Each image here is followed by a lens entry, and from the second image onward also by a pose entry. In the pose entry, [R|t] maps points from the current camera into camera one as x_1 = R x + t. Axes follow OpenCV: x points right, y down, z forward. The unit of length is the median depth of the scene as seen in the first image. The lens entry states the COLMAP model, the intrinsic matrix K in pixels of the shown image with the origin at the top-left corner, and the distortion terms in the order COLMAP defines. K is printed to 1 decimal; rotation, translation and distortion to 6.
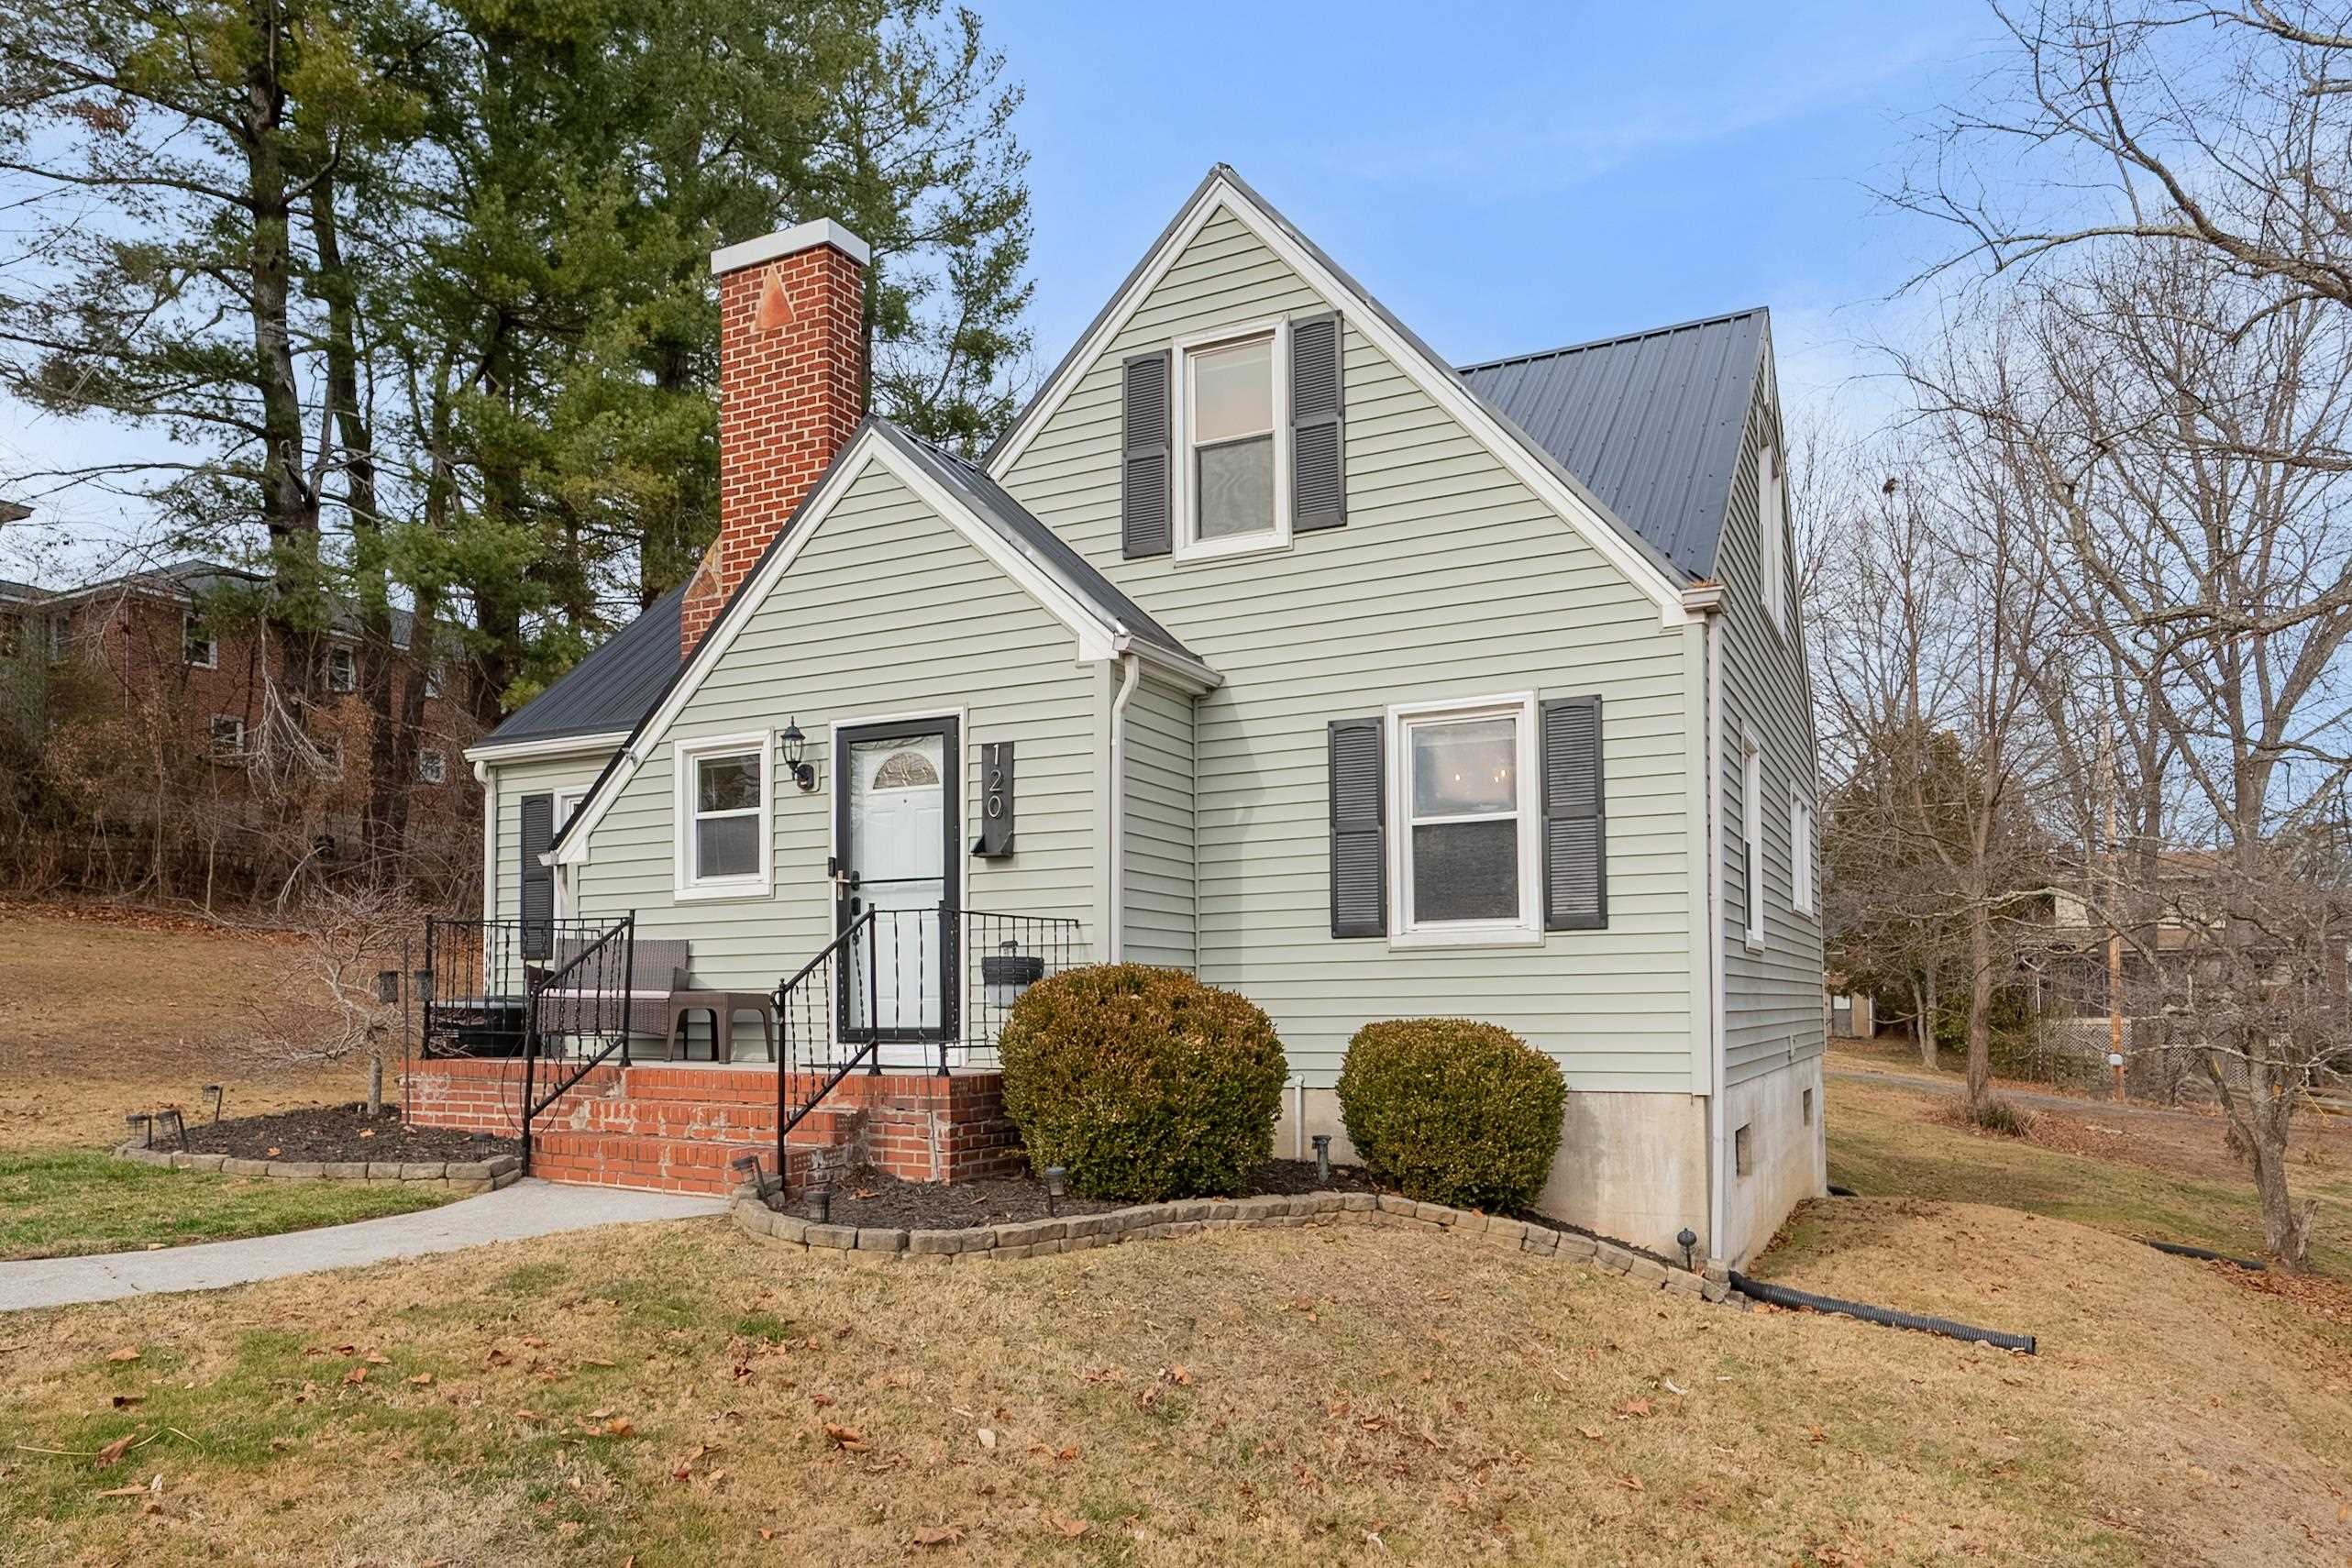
lens RADIAL K [[1636.8, 0, 1097.3], [0, 1636.8, 951.1], [0, 0, 1]] dist [-0.000881, -0.002547]
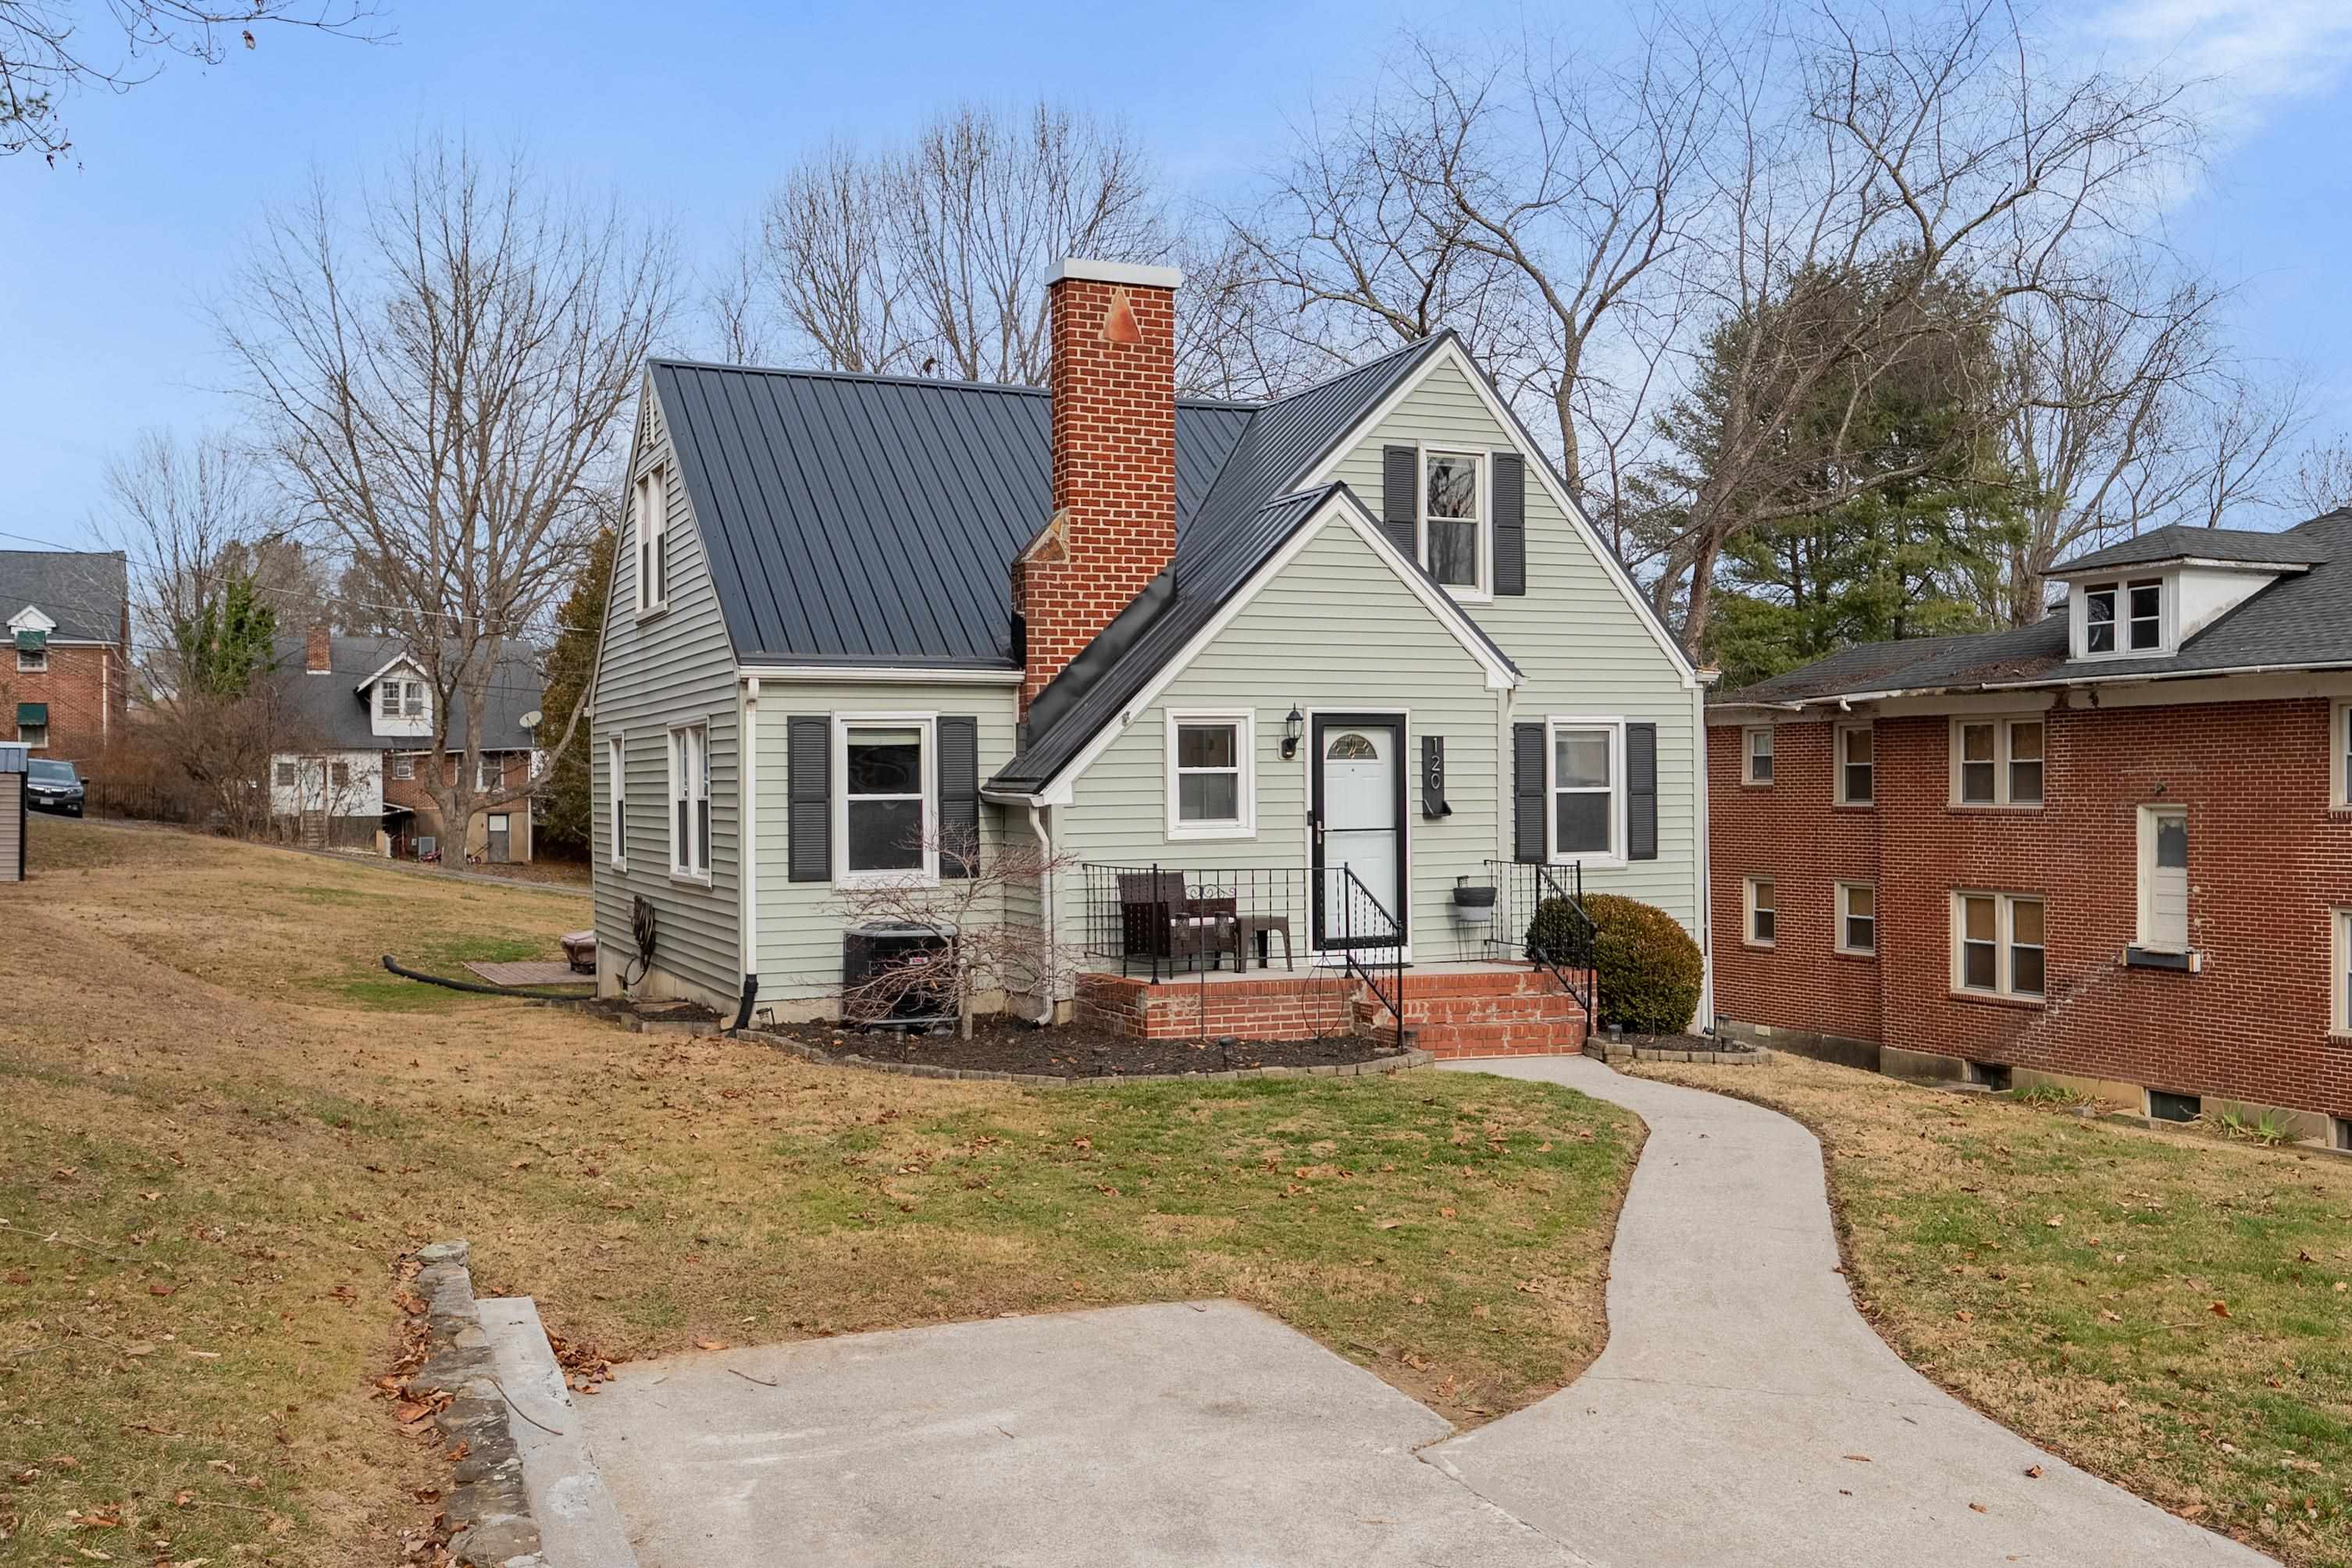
lens RADIAL K [[2145.7, 0, 1188.4], [0, 2145.7, 792.3], [0, 0, 1]] dist [-0.000104, -0.002536]
pose [[0.597558, 0.000327, 0.801826, -1.631747], [-0.025207, 0.999513, 0.018378, -0.102668], [-0.801430, -0.031194, 0.597275, 0.040007]]
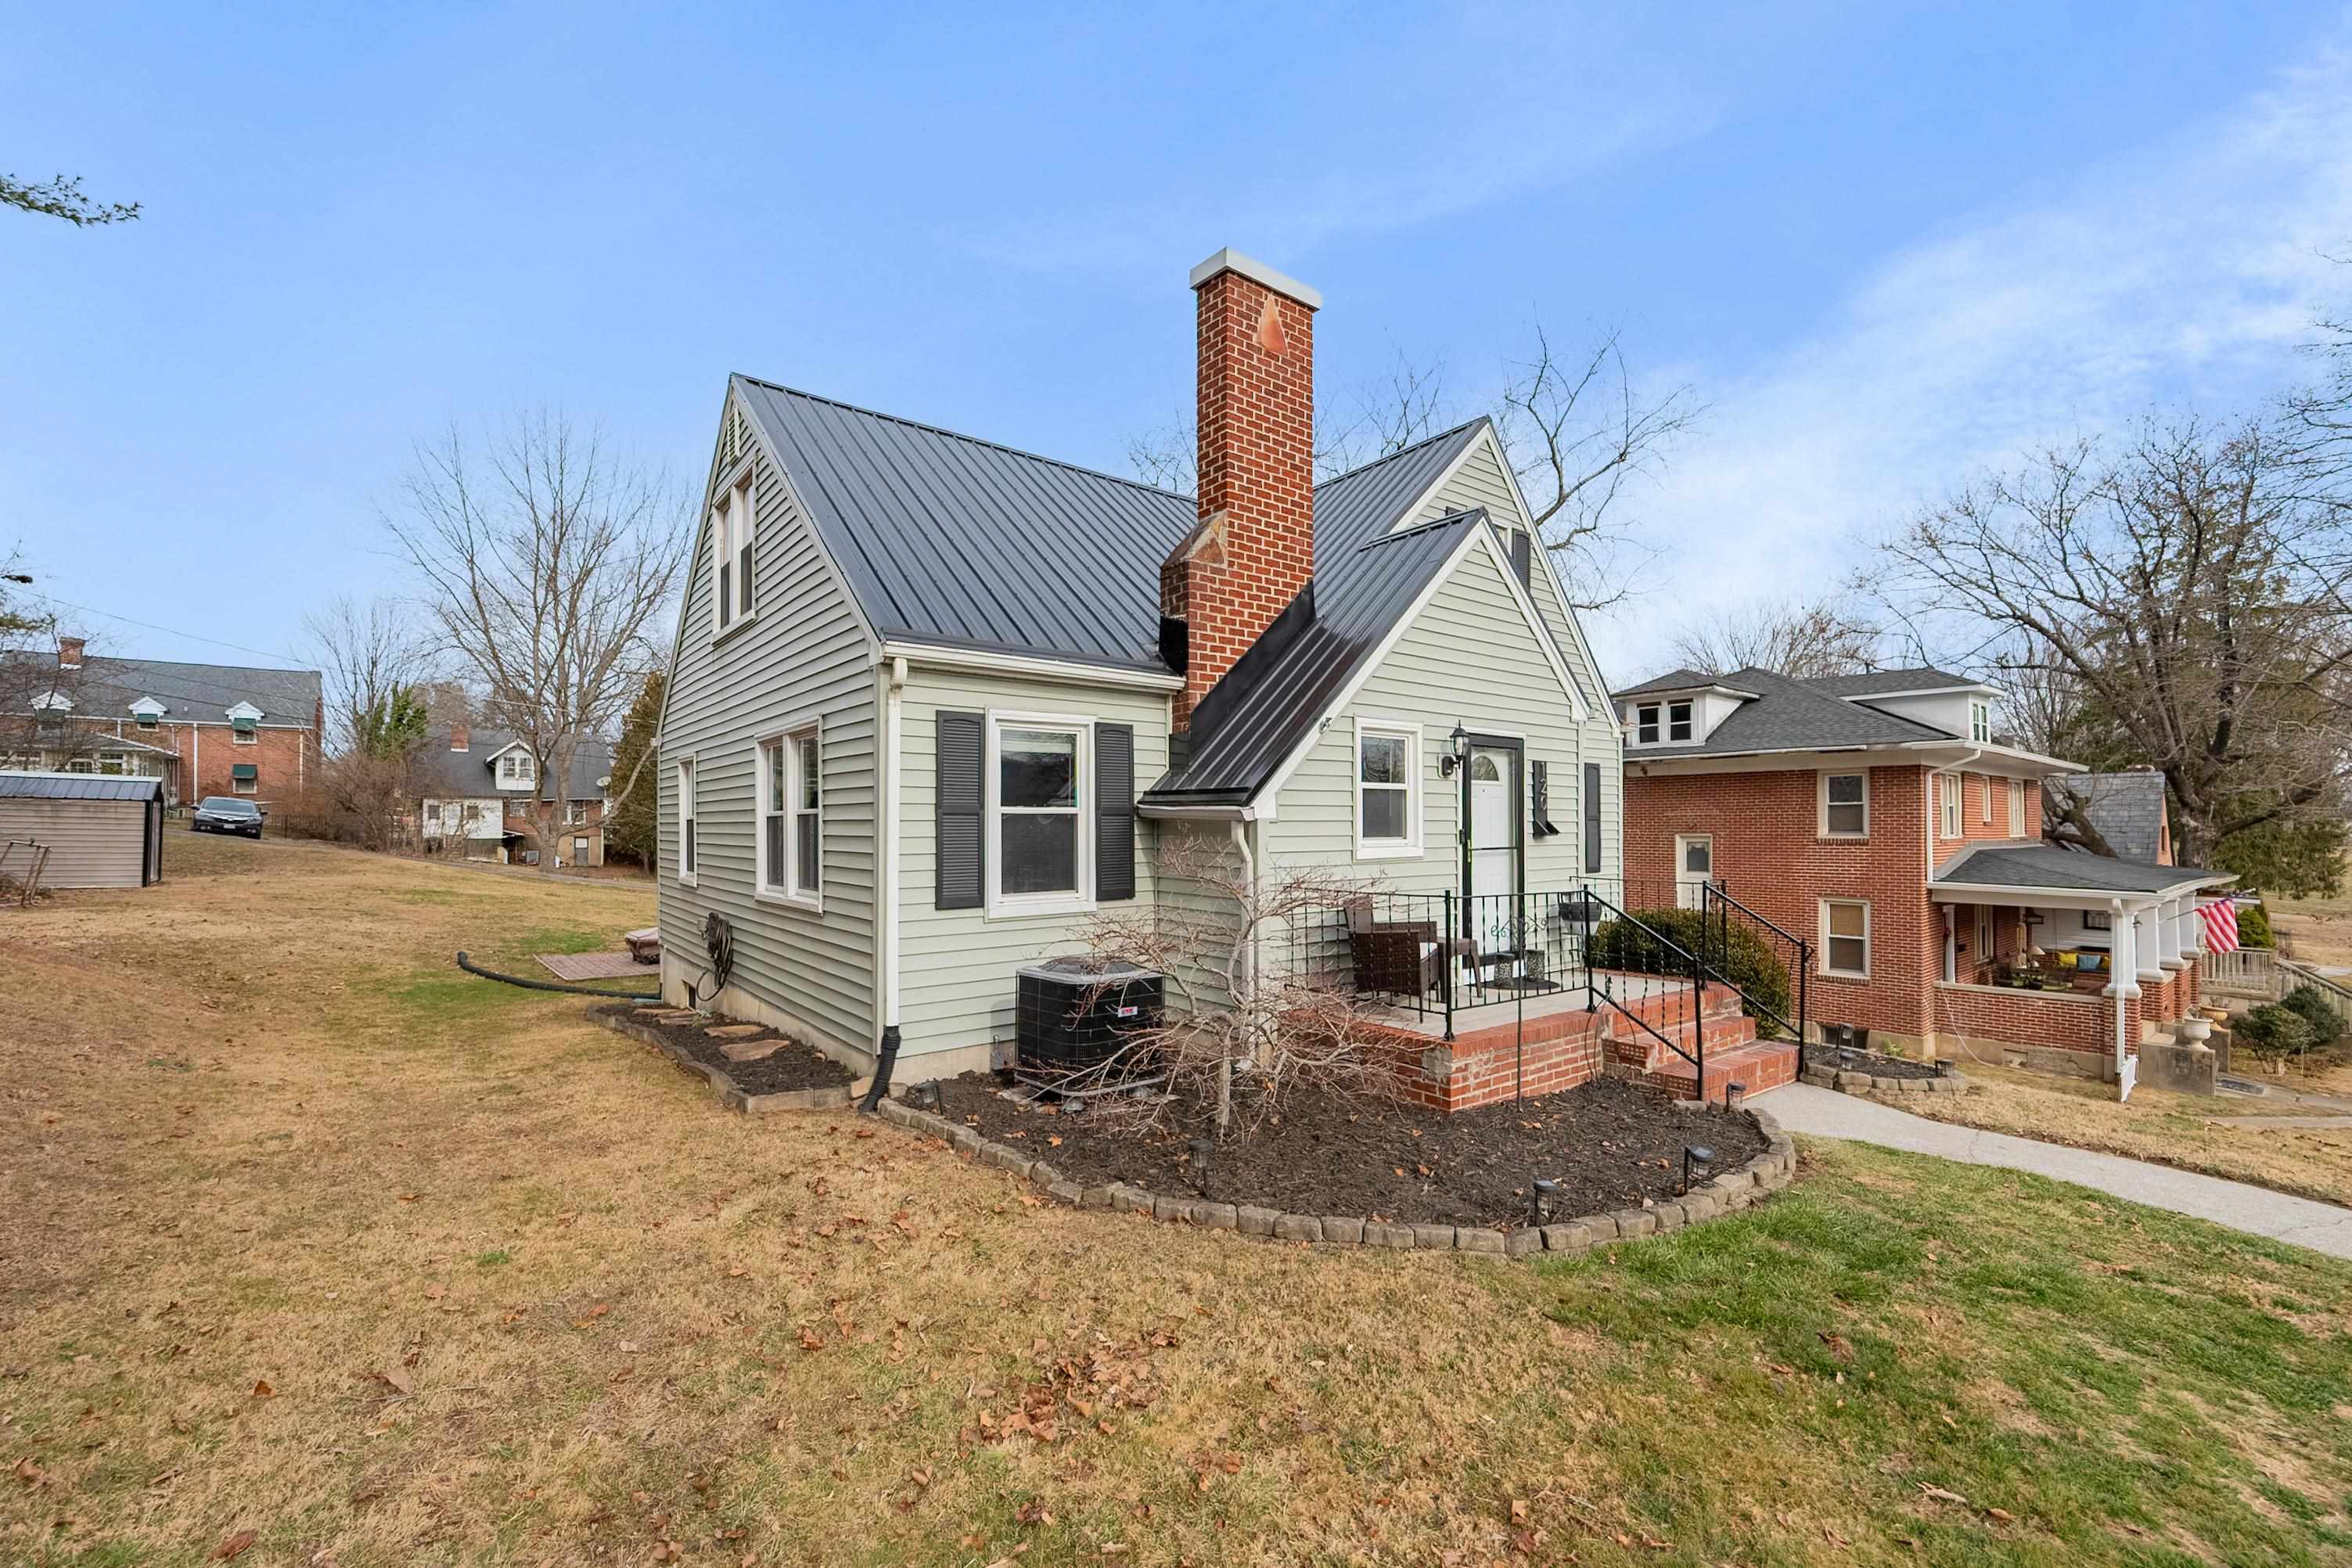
lens RADIAL K [[976.9, 0, 1193.6], [0, 976.9, 820.2], [0, 0, 1]] dist [0.002292, -0.000206]
pose [[0.385788, 0.013822, 0.922484, -0.987594], [-0.035463, 0.999371, -0.000143, -0.057433], [-0.921906, -0.032659, 0.386035, 0.902870]]
